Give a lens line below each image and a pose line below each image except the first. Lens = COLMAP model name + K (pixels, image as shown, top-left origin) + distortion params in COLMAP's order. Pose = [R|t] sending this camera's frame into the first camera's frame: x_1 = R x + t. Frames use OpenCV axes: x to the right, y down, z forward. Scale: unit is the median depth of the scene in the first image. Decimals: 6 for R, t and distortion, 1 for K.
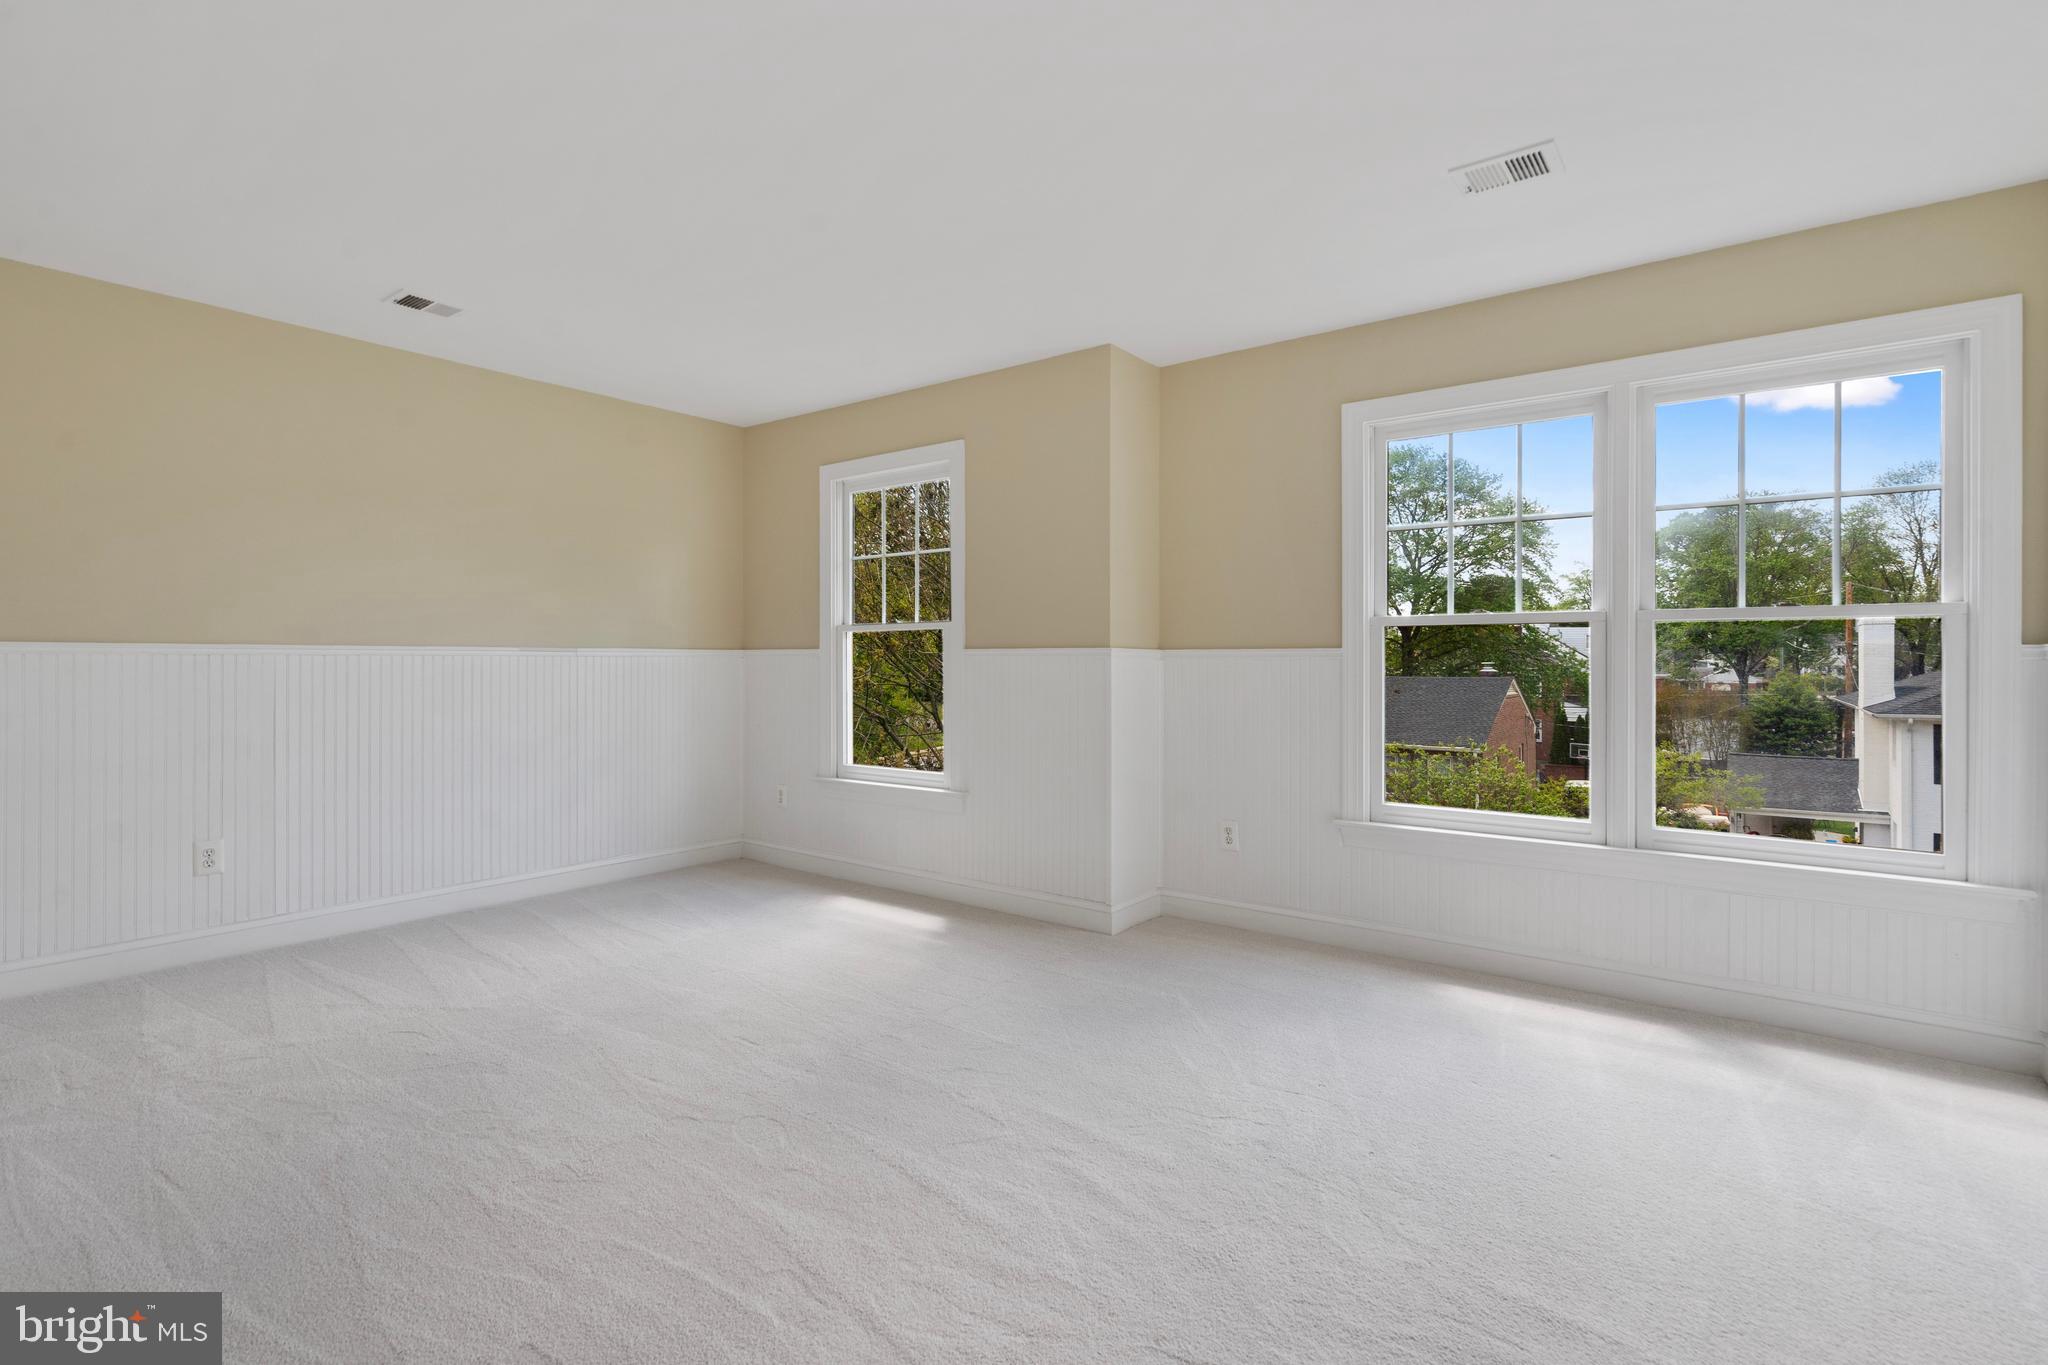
lens RADIAL K [[949.4, 0, 1008.4], [0, 949.4, 688.2], [0, 0, 1]] dist [-0.000332, -0.000146]
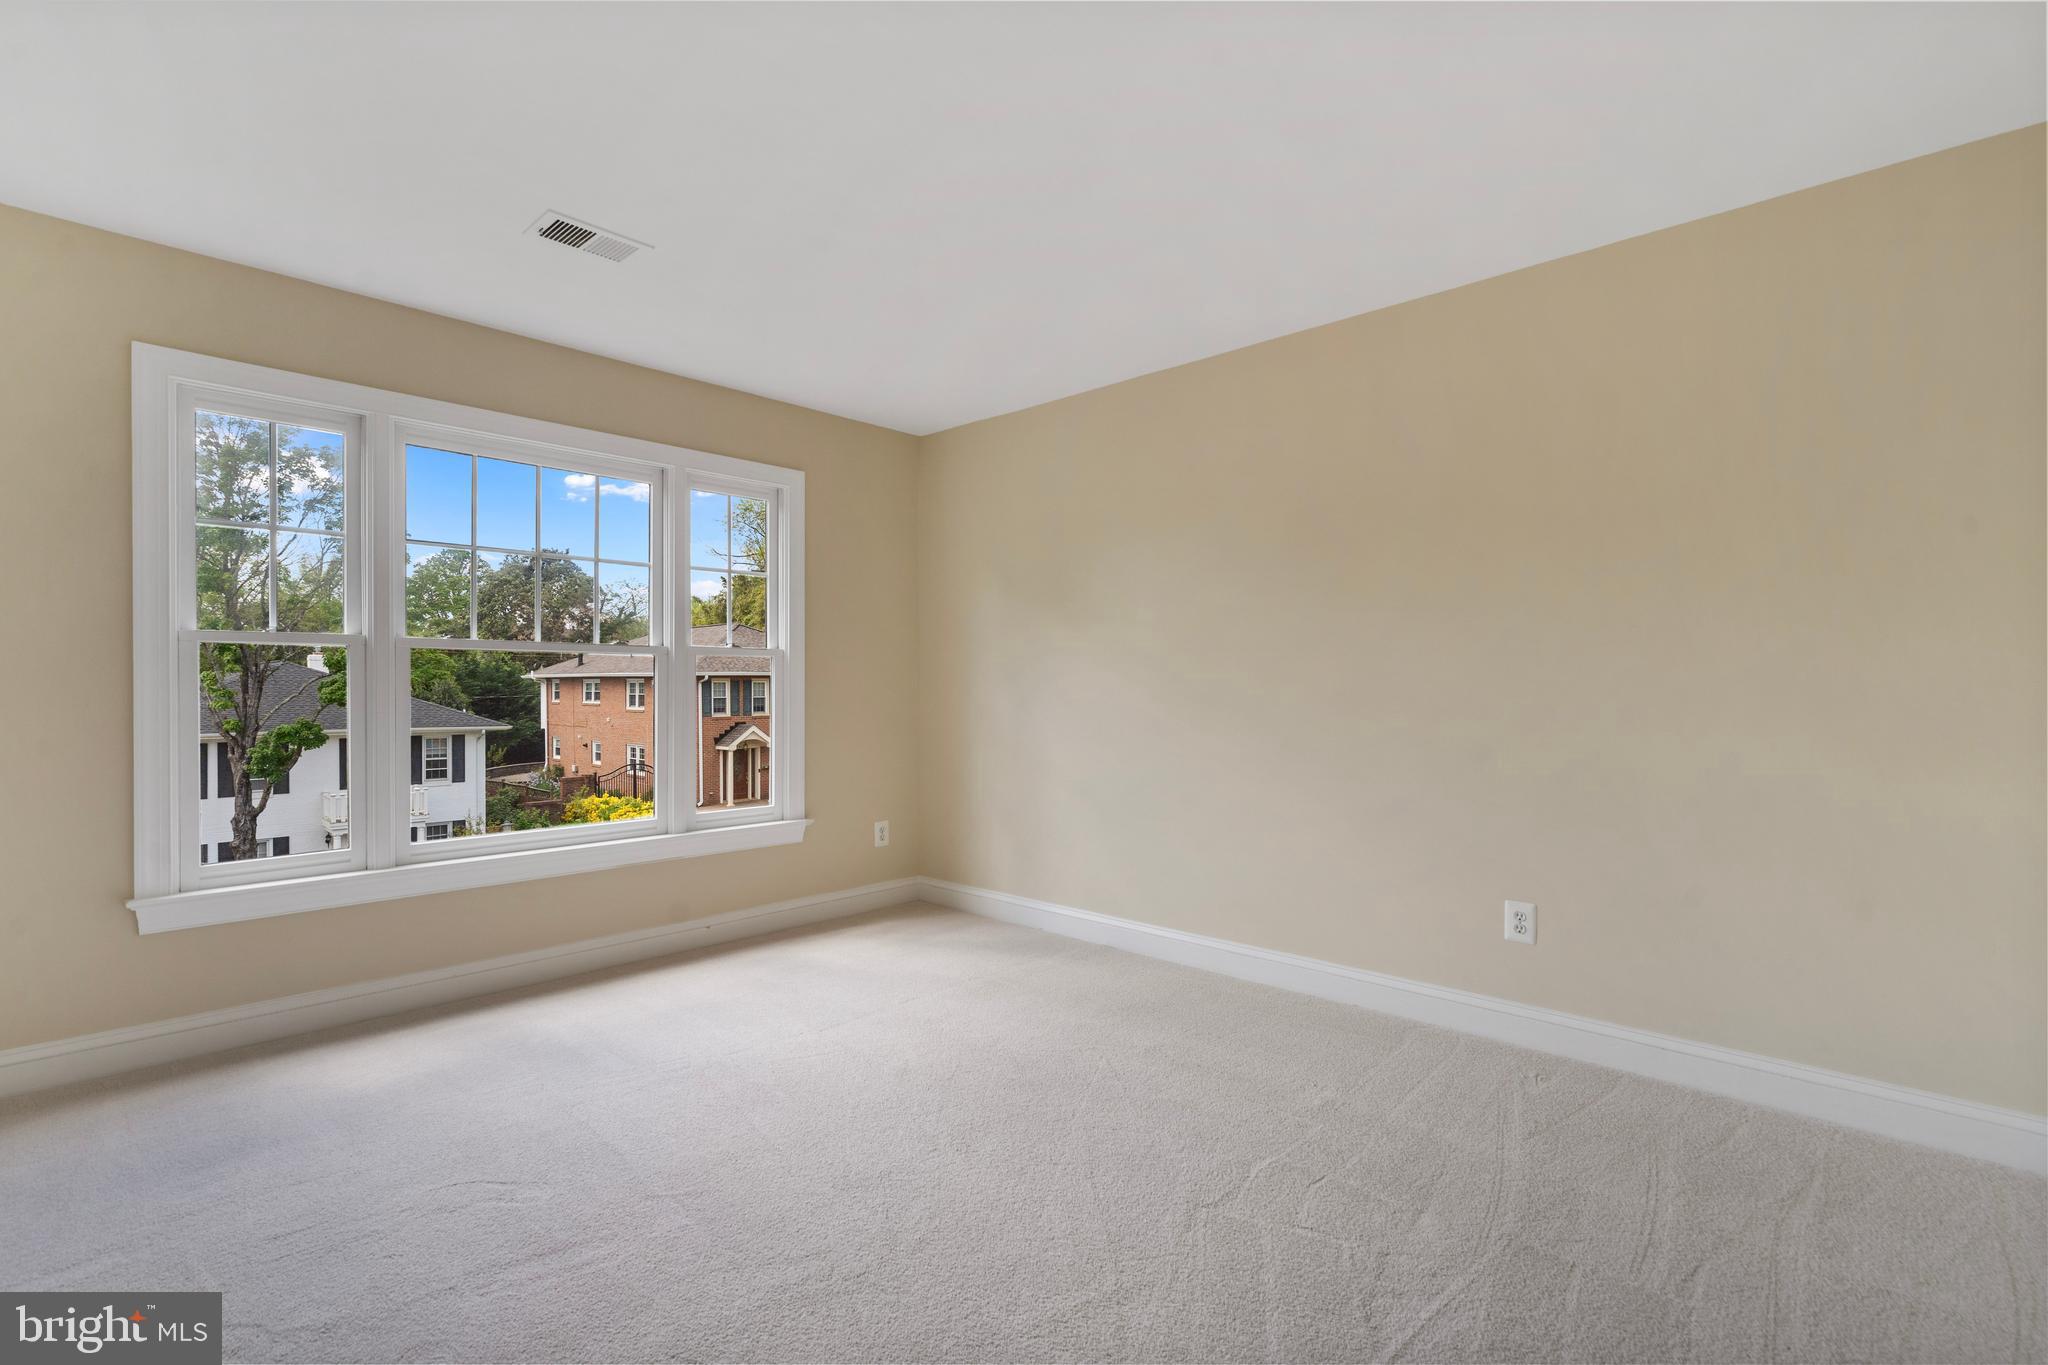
lens RADIAL K [[949.4, 0, 1008.4], [0, 949.4, 688.2], [0, 0, 1]] dist [-0.000332, -0.000146]
pose [[0.099135, -0.004411, 0.995064, -0.293627], [0.027883, 0.999610, 0.001654, -0.007375], [-0.994683, 0.027581, 0.099219, 0.226892]]
